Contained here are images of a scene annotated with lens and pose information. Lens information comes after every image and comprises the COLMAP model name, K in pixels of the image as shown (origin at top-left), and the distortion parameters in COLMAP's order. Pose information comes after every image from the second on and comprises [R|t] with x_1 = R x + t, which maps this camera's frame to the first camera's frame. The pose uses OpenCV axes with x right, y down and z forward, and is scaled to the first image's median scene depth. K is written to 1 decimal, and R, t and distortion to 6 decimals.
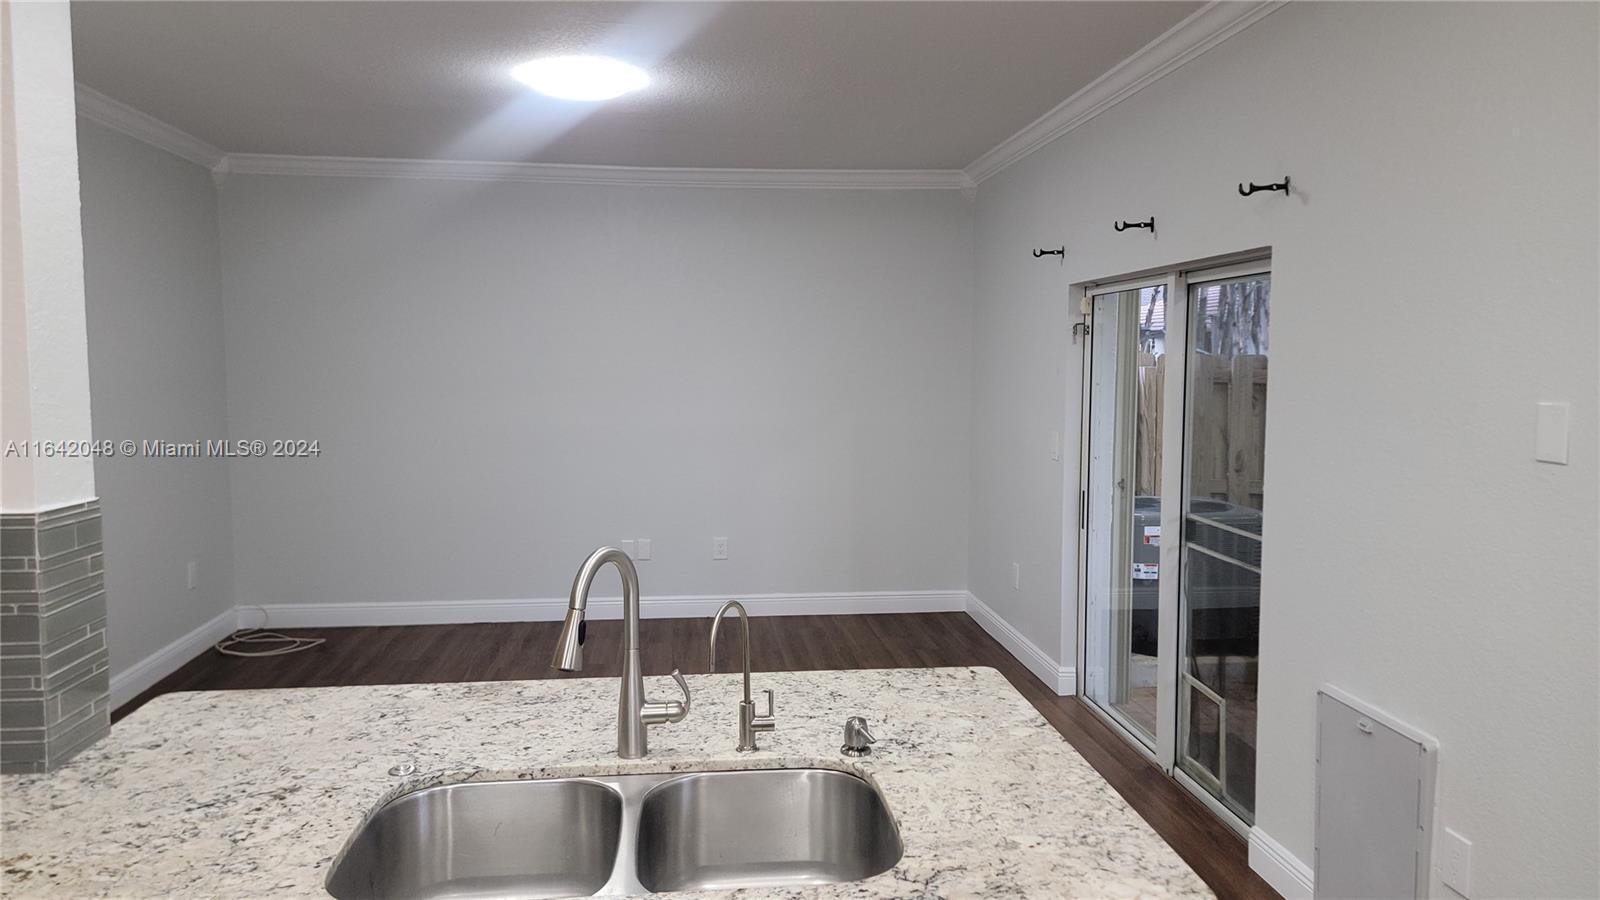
lens RADIAL K [[1093.4, 0, 796.5], [0, 1093.4, 449.4], [0, 0, 1]] dist [0.019127, -0.005218]
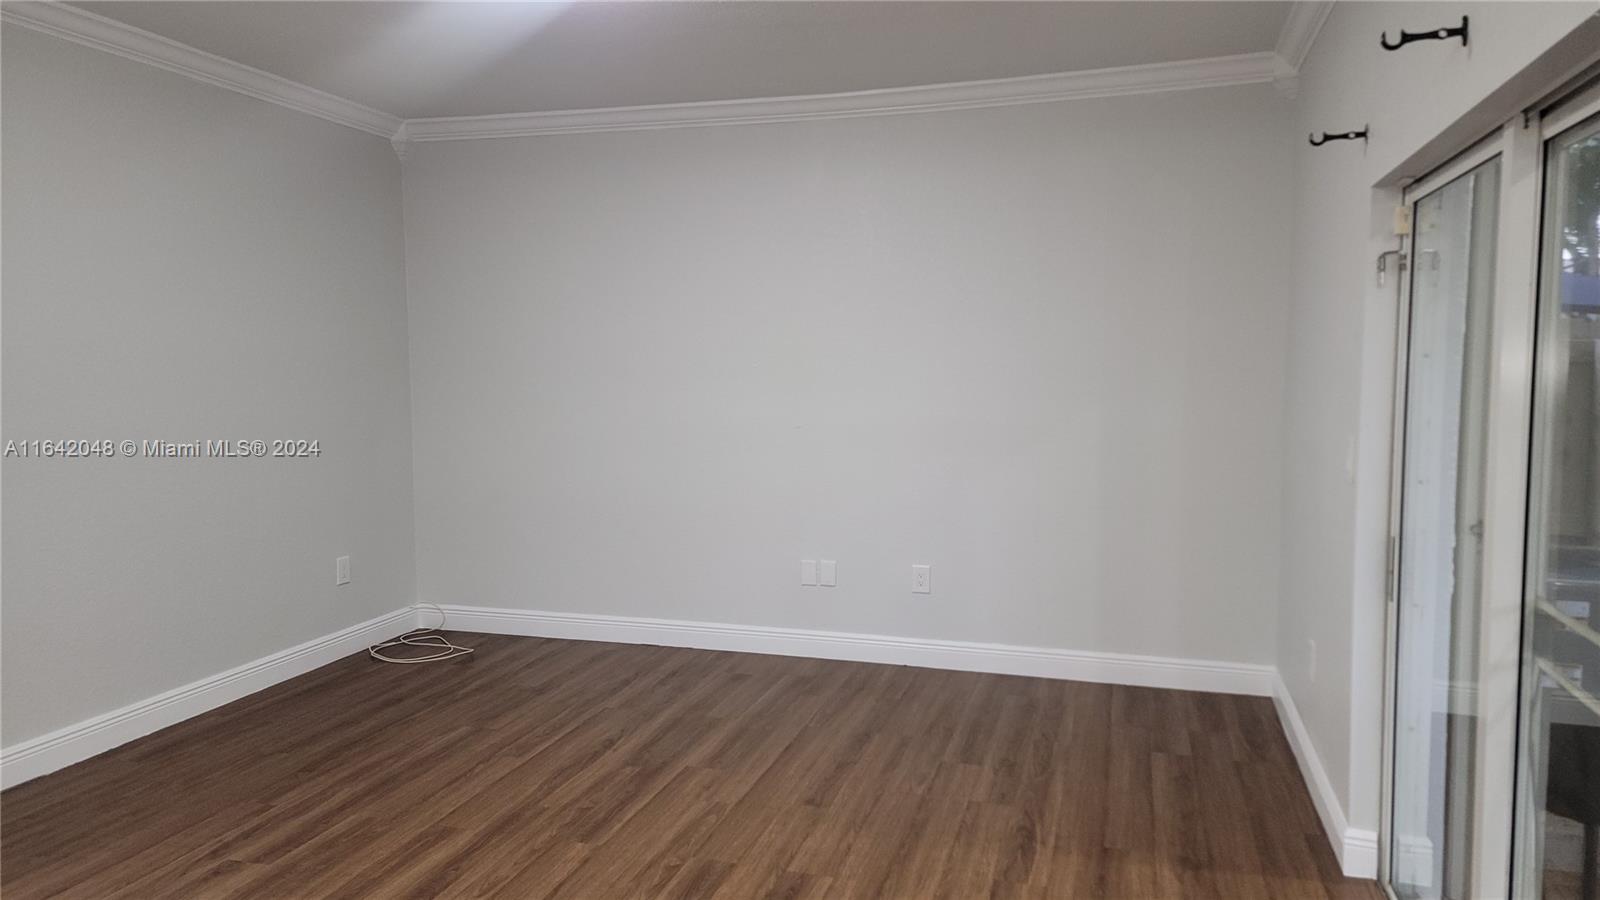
lens RADIAL K [[1093.4, 0, 803.2], [0, 1093.4, 446.5], [0, 0, 1]] dist [0.019127, -0.005218]
pose [[0.920222, 0.026146, -0.390523, 0.201434], [-0.027968, 0.999608, 0.001021, -0.002579], [0.390397, 0.009983, 0.920592, 0.334332]]
